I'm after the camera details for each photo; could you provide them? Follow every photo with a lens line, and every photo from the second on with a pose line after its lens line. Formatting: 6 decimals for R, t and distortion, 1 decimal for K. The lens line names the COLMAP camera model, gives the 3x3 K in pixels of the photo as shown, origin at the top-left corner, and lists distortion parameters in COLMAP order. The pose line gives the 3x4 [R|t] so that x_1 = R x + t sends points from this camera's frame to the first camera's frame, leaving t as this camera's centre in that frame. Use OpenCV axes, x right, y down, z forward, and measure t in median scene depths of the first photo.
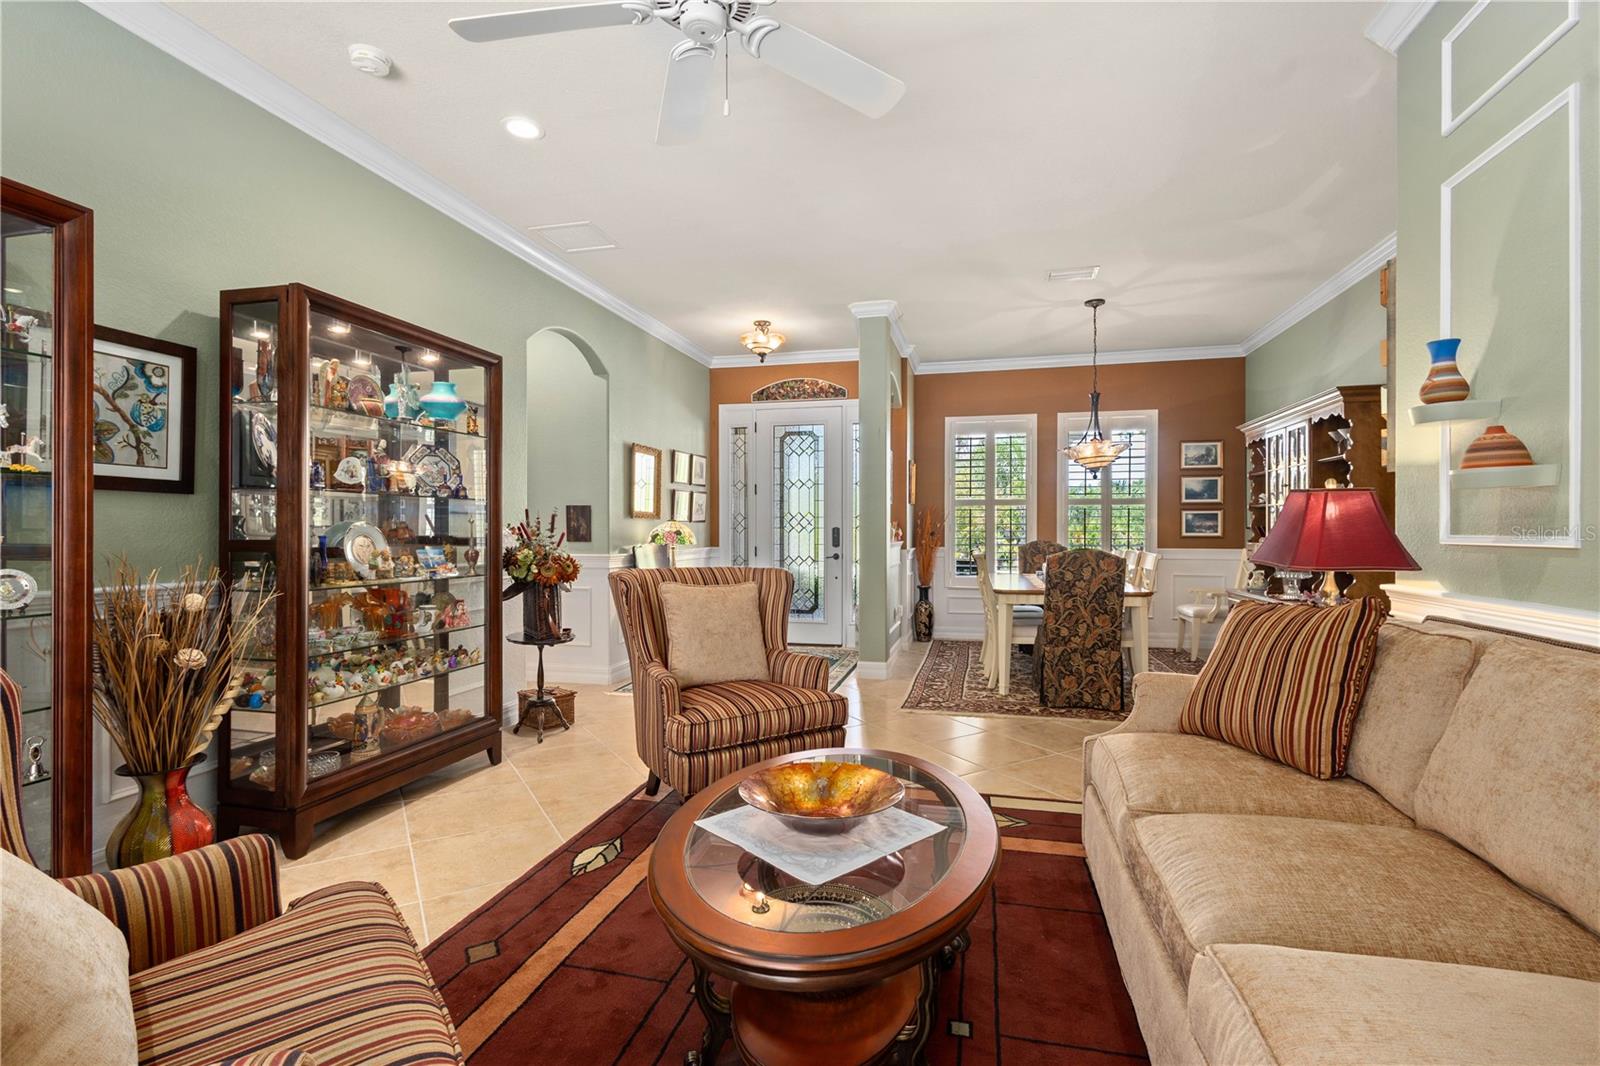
lens RADIAL K [[733.4, 0, 803.5], [0, 733.4, 531.4], [0, 0, 1]] dist [0.004926, -0.000713]
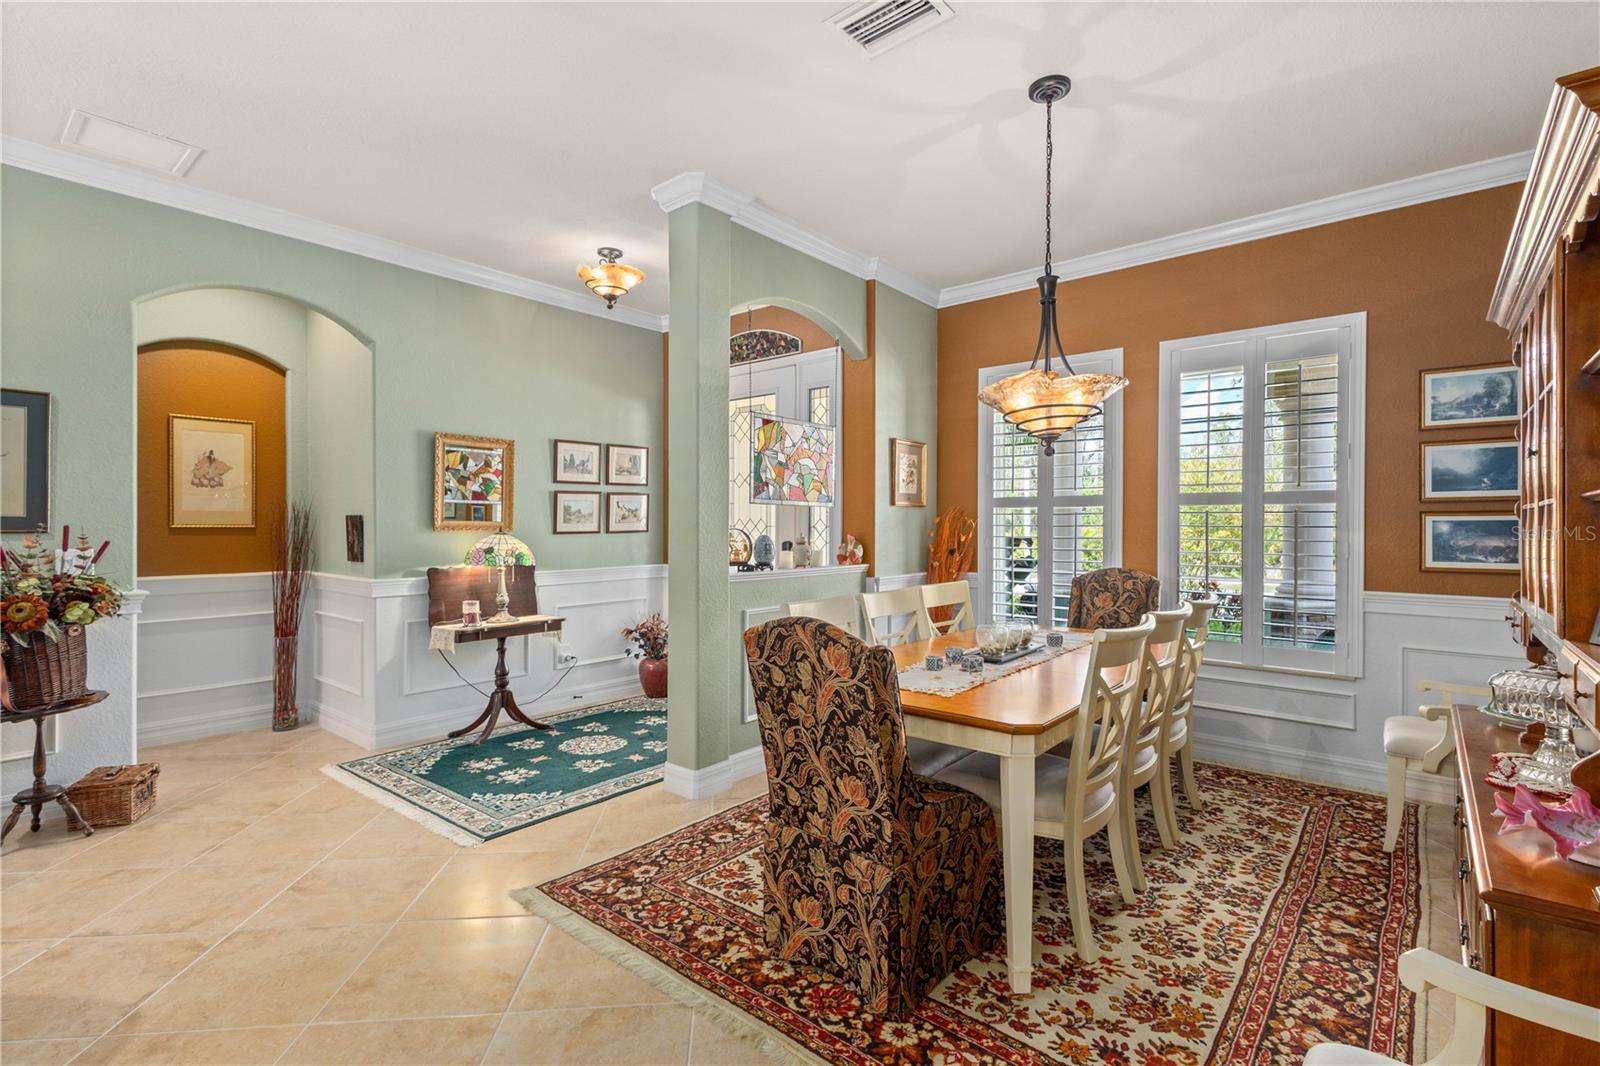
lens RADIAL K [[733.4, 0, 803.5], [0, 733.4, 531.4], [0, 0, 1]] dist [0.004926, -0.000713]
pose [[0.898641, 0.005574, -0.438649, 0.362583], [-0.003886, 0.999981, 0.004747, -0.018372], [0.438667, -0.002561, 0.898646, 0.389448]]
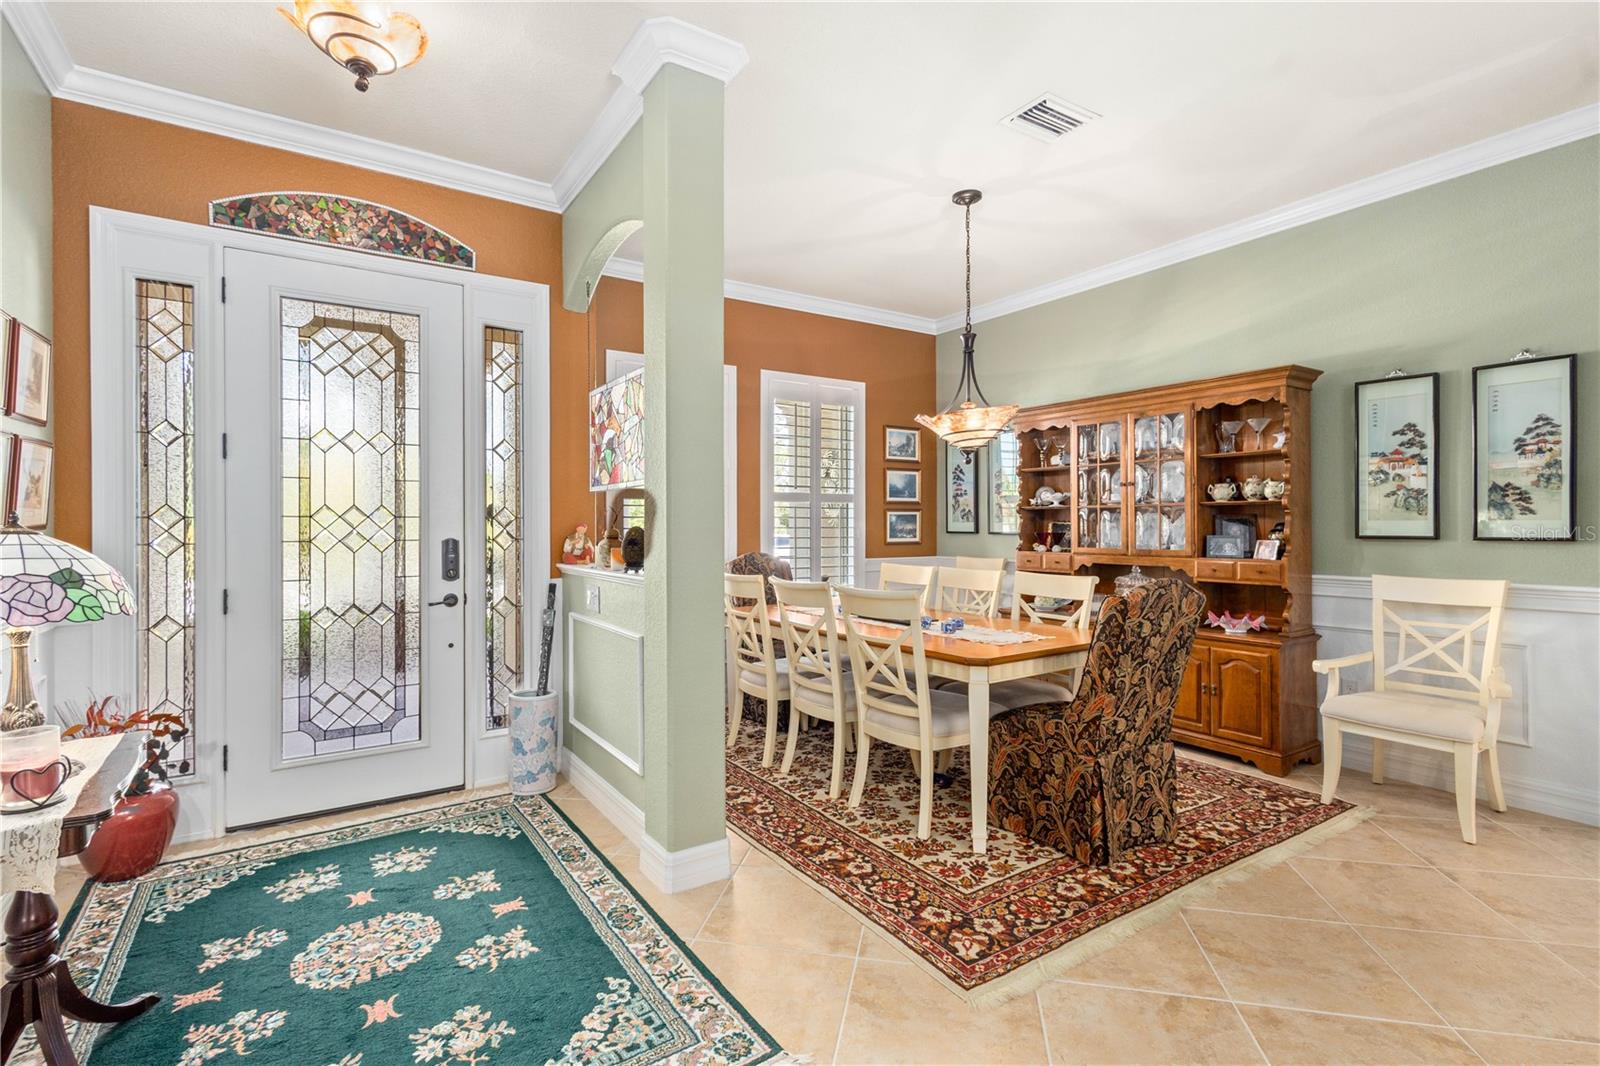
lens RADIAL K [[743.8, 0, 795.9], [0, 743.8, 527.6], [0, 0, 1]] dist [0.011083, -0.000196]
pose [[0.681517, -0.005345, 0.731783, -0.157333], [0.004156, 0.999985, 0.003434, -0.013529], [-0.731790, 0.000700, 0.681529, 0.513731]]
